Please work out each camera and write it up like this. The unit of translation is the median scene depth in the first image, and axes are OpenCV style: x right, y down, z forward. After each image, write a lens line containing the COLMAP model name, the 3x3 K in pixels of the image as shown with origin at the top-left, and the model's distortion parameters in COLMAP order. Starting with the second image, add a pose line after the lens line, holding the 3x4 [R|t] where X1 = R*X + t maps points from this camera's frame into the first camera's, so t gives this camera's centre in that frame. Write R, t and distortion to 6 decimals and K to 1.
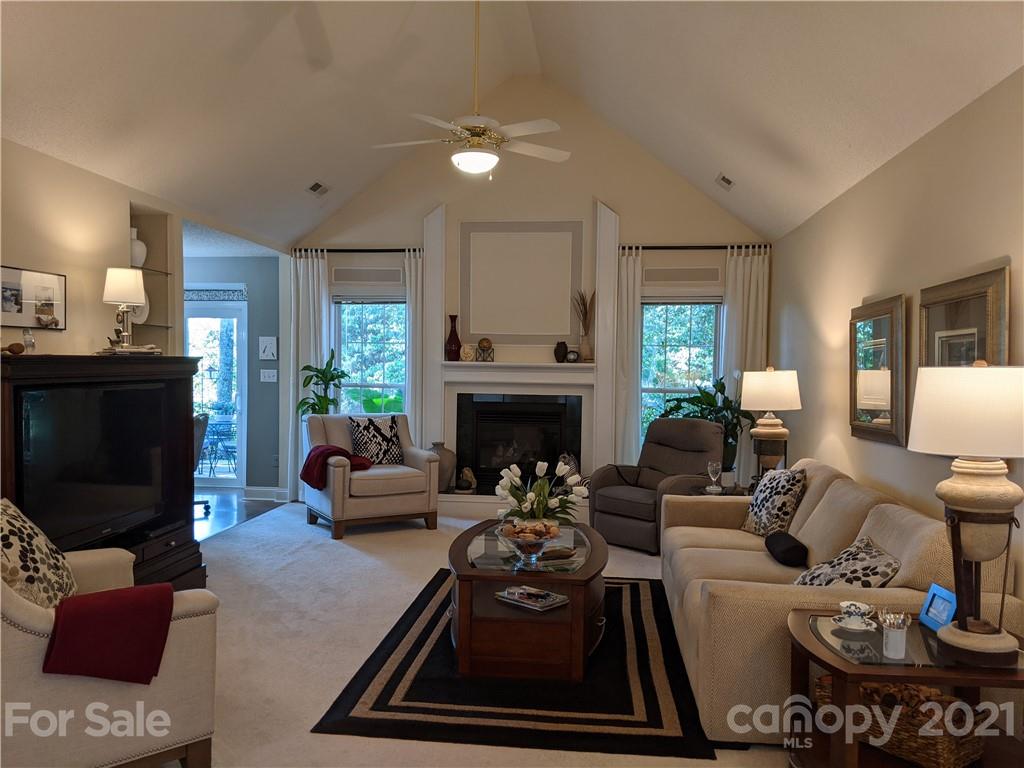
lens RADIAL K [[816.8, 0, 509.3], [0, 816.8, 398.2], [0, 0, 1]] dist [0.121410, -0.217421]
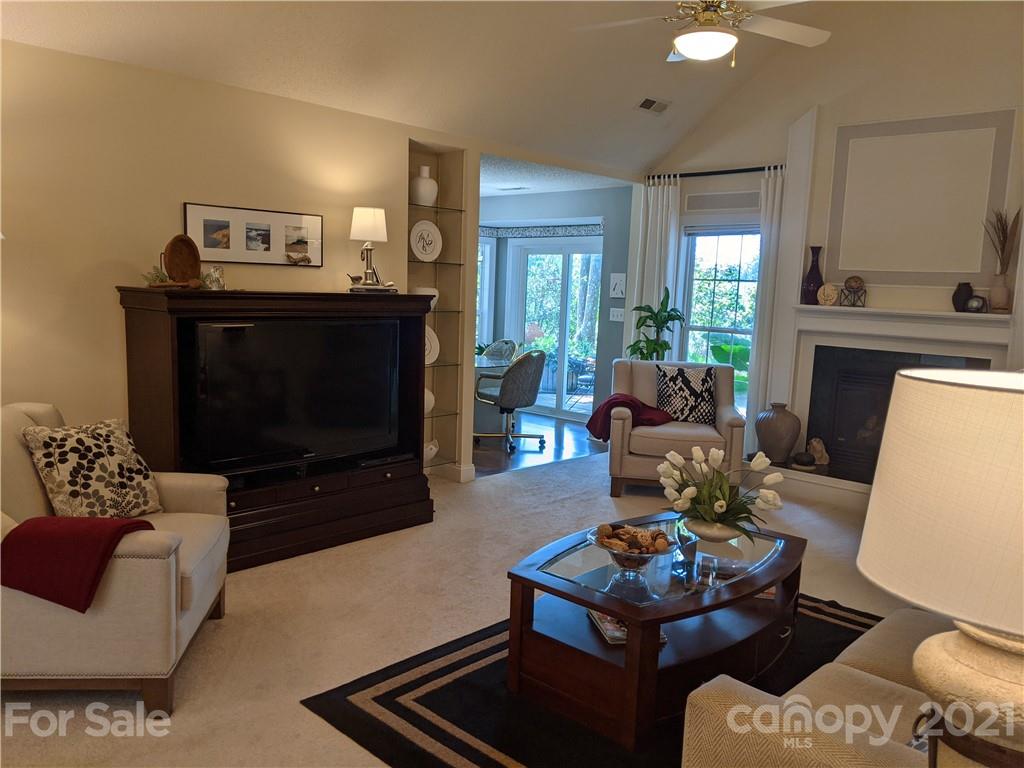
lens RADIAL K [[816.8, 0, 509.3], [0, 816.8, 398.2], [0, 0, 1]] dist [0.121410, -0.217421]
pose [[0.790778, 0.102834, -0.603403, 0.219655], [-0.053926, 0.993658, 0.098671, -0.020537], [0.609722, -0.045488, 0.791309, 0.191951]]
